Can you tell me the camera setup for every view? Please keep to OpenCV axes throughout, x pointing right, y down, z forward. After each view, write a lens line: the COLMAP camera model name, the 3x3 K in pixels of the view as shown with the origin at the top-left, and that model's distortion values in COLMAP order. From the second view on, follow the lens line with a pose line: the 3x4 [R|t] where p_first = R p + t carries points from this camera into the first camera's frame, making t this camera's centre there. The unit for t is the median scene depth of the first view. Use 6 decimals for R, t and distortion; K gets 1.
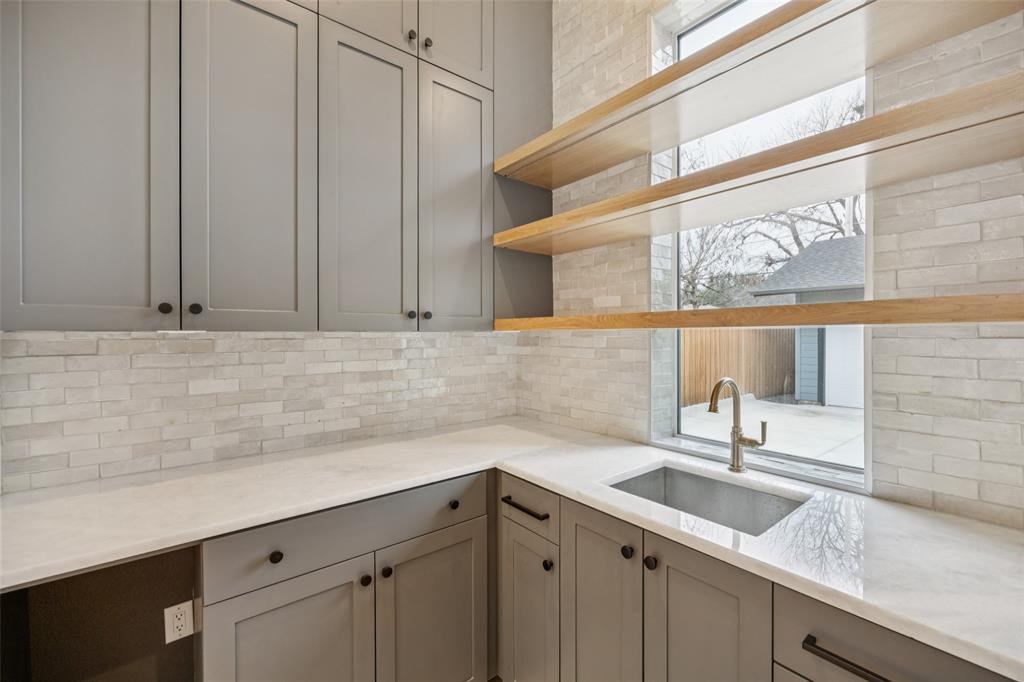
lens RADIAL K [[428.8, 0, 515.4], [0, 428.8, 337.4], [0, 0, 1]] dist [0.000198, 0.000049]
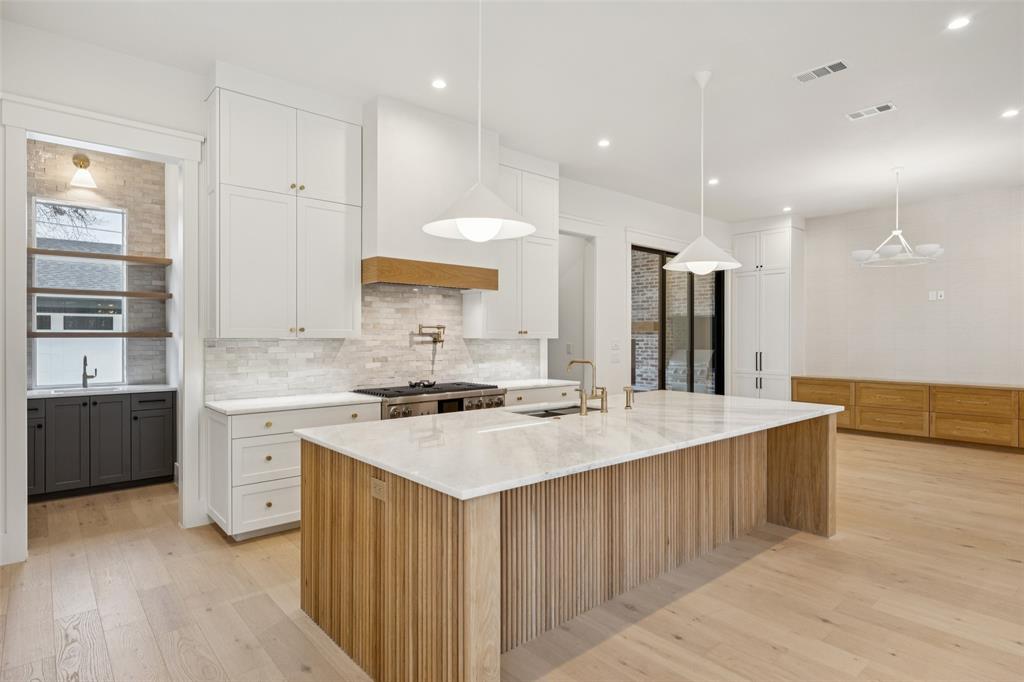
lens RADIAL K [[544.1, 0, 510.0], [0, 544.1, 341.2], [0, 0, 1]] dist [0.008324, -0.002801]
pose [[-0.029739, -0.006183, 0.999539, -2.337710], [0.003405, 0.999974, 0.006287, -0.007426], [-0.999552, 0.003590, -0.029717, -1.258639]]
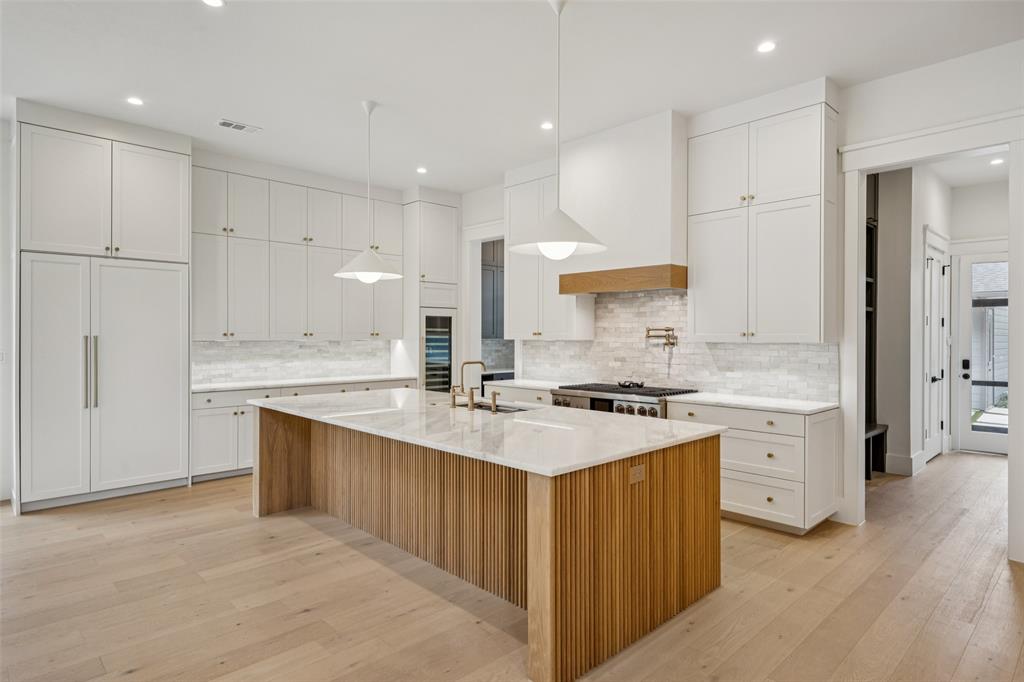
lens RADIAL K [[569.0, 0, 517.3], [0, 569.0, 335.9], [0, 0, 1]] dist [0.008050, 0.001080]
pose [[0.995574, 0.002851, 0.093934, -0.596160], [-0.002560, 0.999992, -0.003222, -0.019691], [-0.093942, 0.002968, 0.995573, -3.633084]]
